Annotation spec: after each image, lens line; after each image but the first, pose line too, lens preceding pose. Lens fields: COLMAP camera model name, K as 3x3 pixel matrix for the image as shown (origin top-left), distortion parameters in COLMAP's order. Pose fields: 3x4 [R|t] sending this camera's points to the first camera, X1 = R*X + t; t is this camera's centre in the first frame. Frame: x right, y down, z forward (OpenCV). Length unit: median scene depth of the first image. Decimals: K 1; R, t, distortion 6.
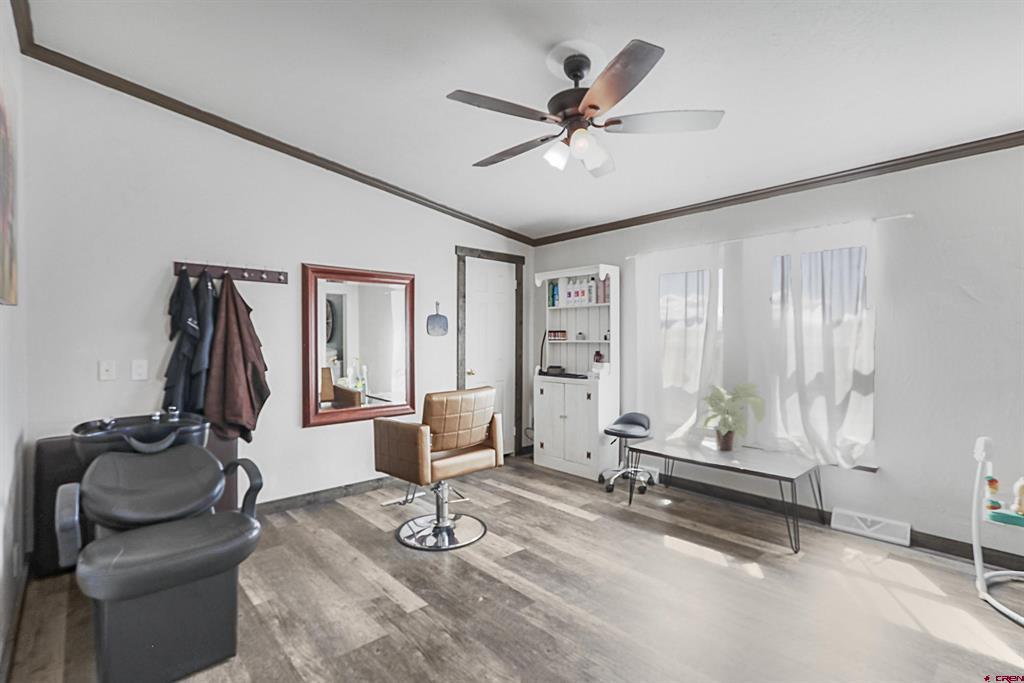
lens RADIAL K [[490.2, 0, 503.7], [0, 490.2, 342.2], [0, 0, 1]] dist [0.006727, 0.003397]
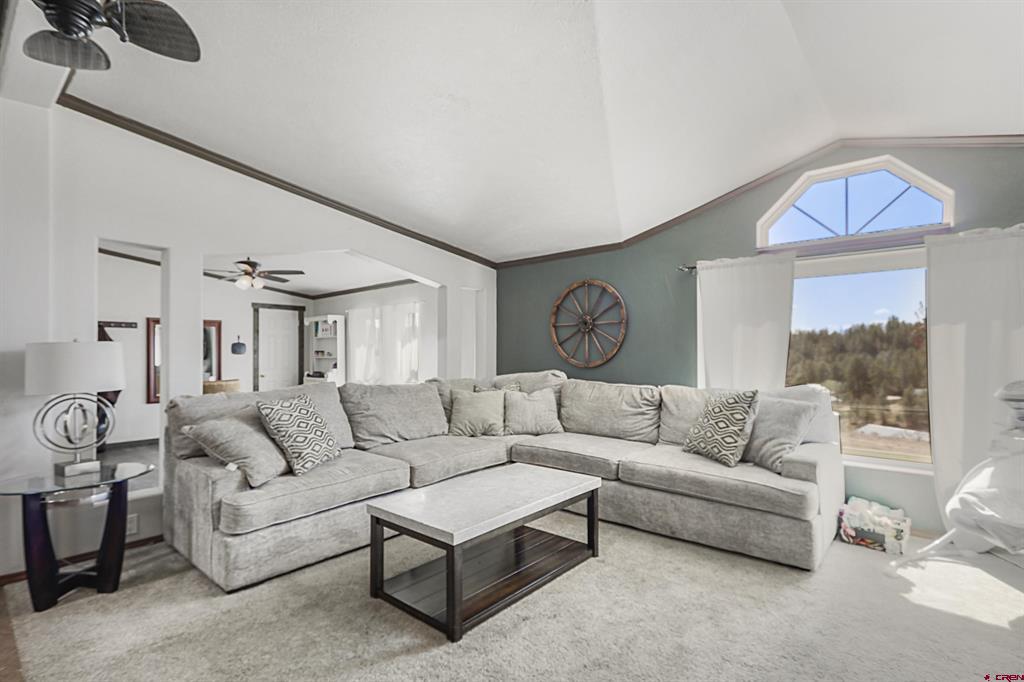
lens RADIAL K [[490.2, 0, 495.2], [0, 490.2, 355.6], [0, 0, 1]] dist [0.006727, 0.003397]
pose [[0.995436, -0.004485, 0.095321, 0.771181], [0.004739, 0.999986, -0.002439, -0.001459], [-0.095309, 0.002879, 0.995444, -1.052783]]
